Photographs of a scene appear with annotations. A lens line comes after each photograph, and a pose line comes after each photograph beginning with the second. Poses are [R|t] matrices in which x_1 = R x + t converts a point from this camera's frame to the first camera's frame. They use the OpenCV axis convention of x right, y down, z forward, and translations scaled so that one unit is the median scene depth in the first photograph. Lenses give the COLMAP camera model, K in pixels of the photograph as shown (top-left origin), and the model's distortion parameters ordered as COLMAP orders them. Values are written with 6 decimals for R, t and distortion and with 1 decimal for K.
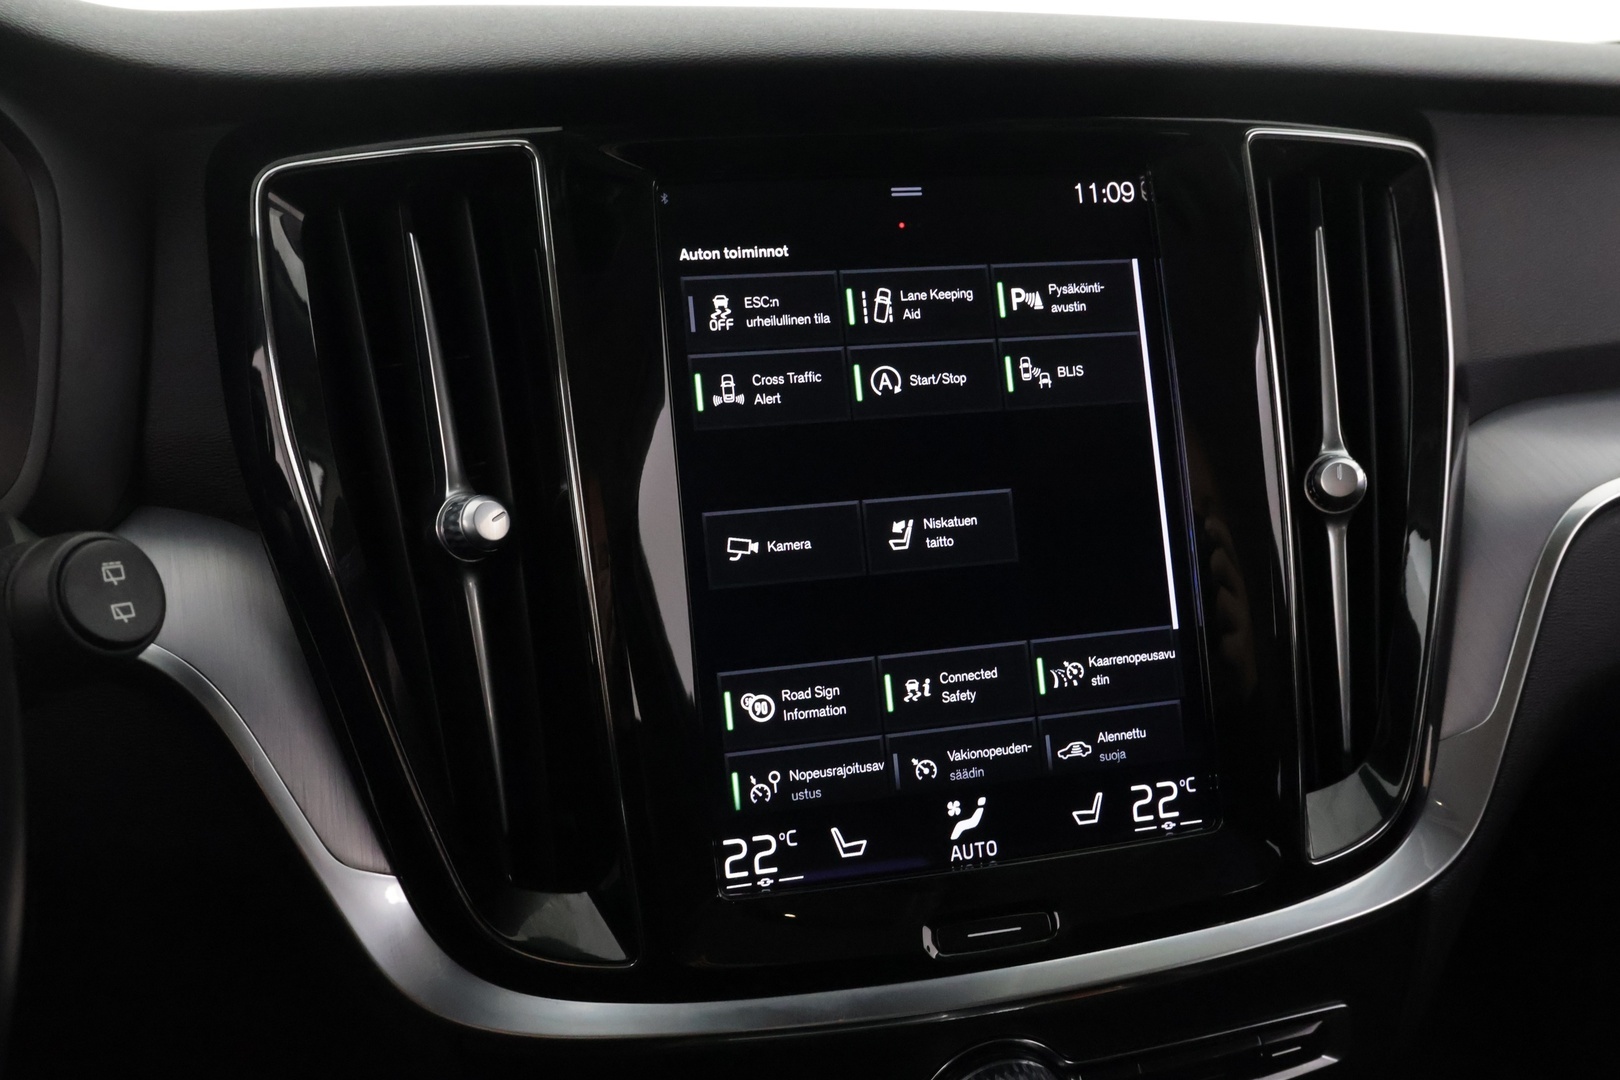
lens RADIAL K [[1352.2, 0, 803.9], [0, 1352.2, 531.9], [0, 0, 1]] dist [-0.027744, 0.024525]
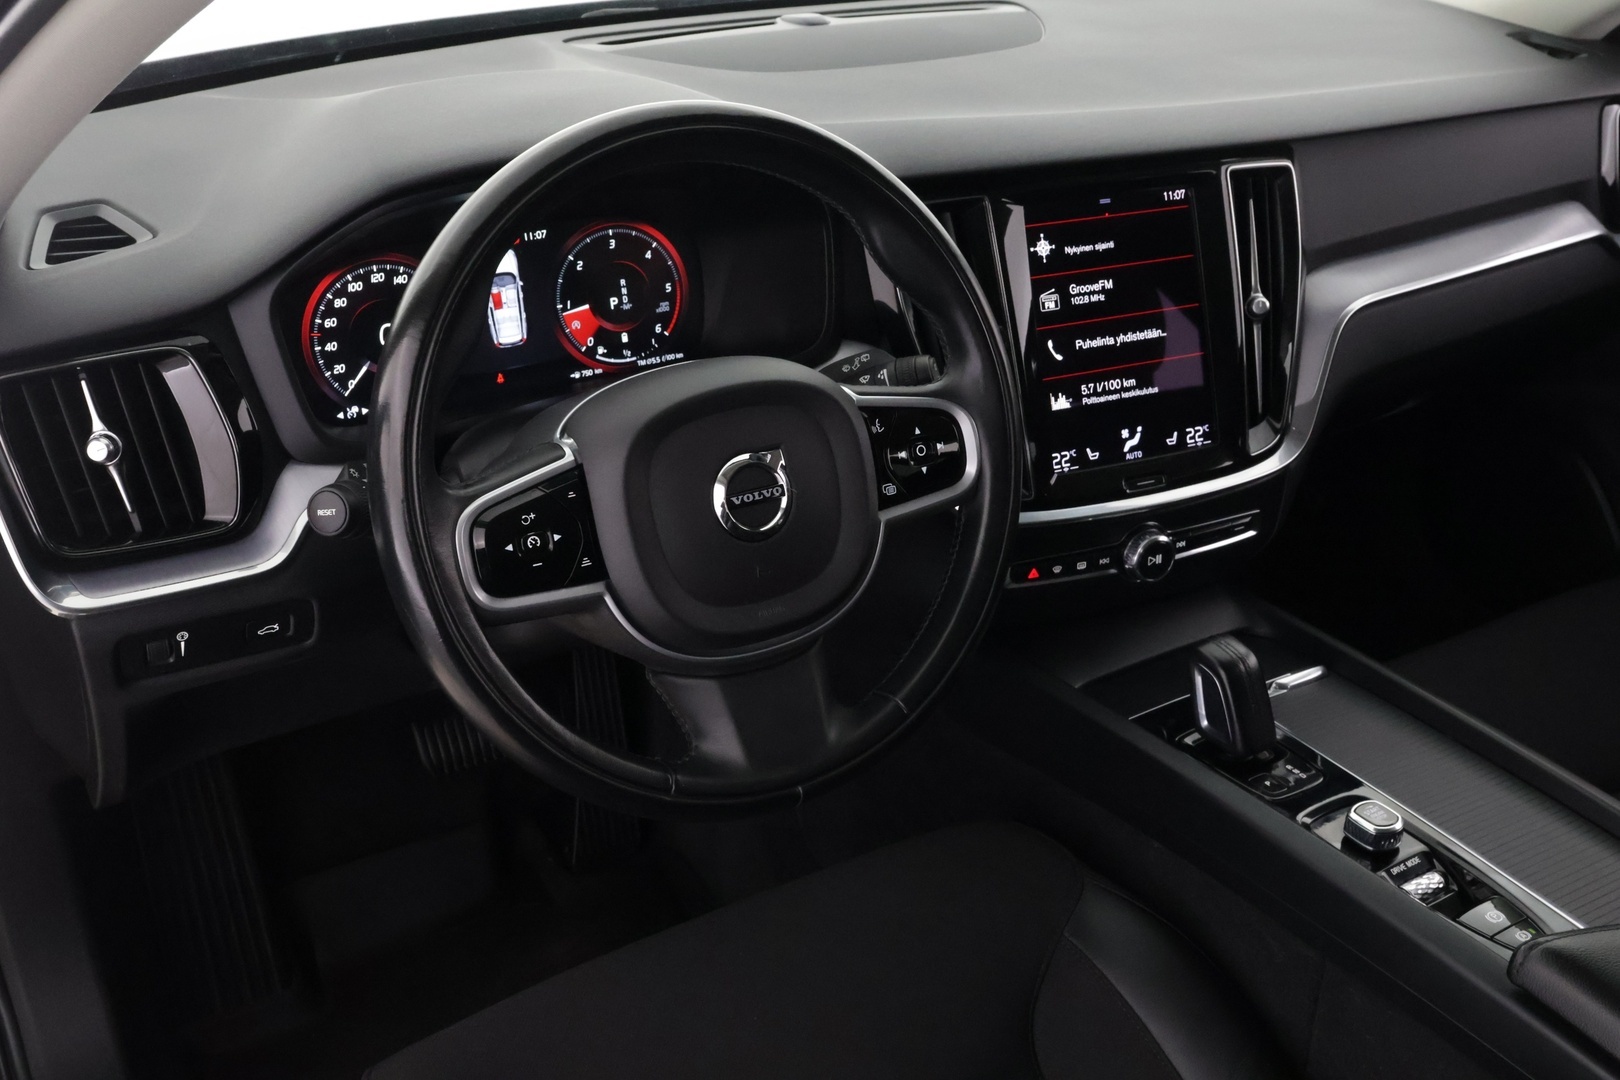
lens RADIAL K [[1665.0, 0, 809.8], [0, 1665.0, 530.0], [0, 0, 1]] dist [-0.002299, 0.000000]
pose [[0.979707, -0.064730, 0.189698, -1.149470], [0.032528, 0.985218, 0.168191, -0.194794], [-0.197780, -0.158607, 0.967330, -2.104584]]
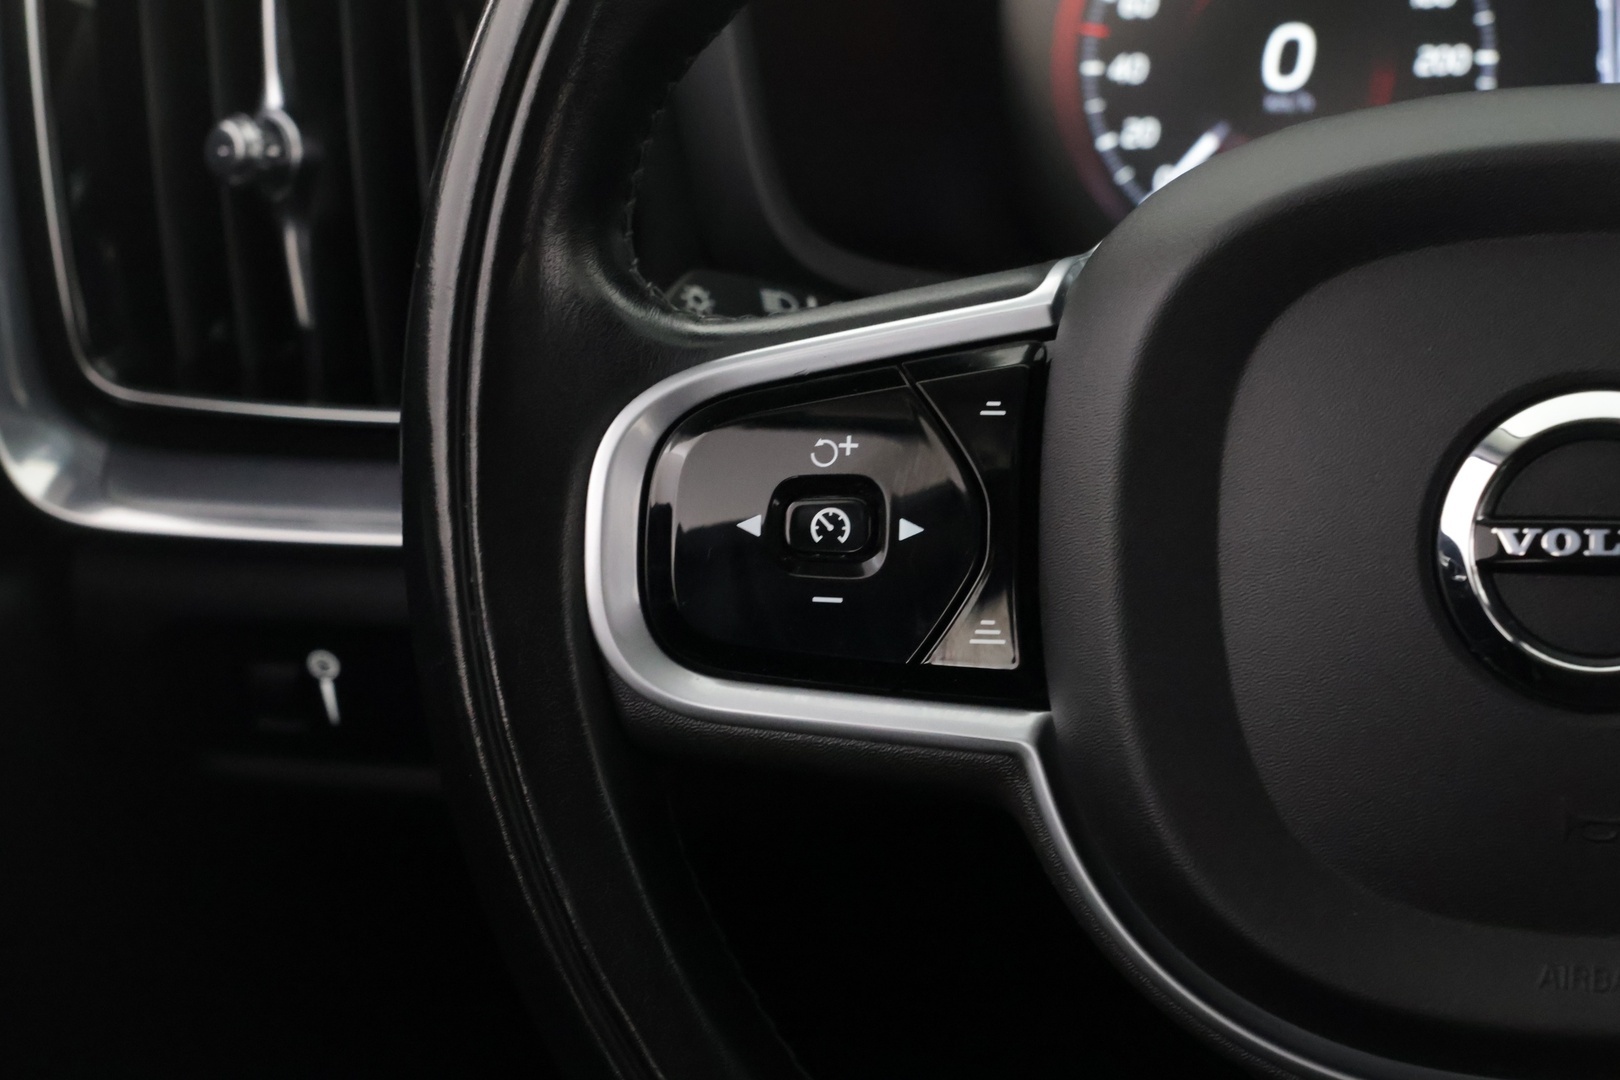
lens RADIAL K [[3725.6, 0, 800.8], [0, 3725.6, 542.6], [0, 0, 1]] dist [0.070107, 0.000000]
pose [[0.824122, 0.137352, -0.549507, -0.209560], [-0.103234, 0.990327, 0.092713, 0.055336], [0.556926, -0.019680, 0.830329, -1.150249]]
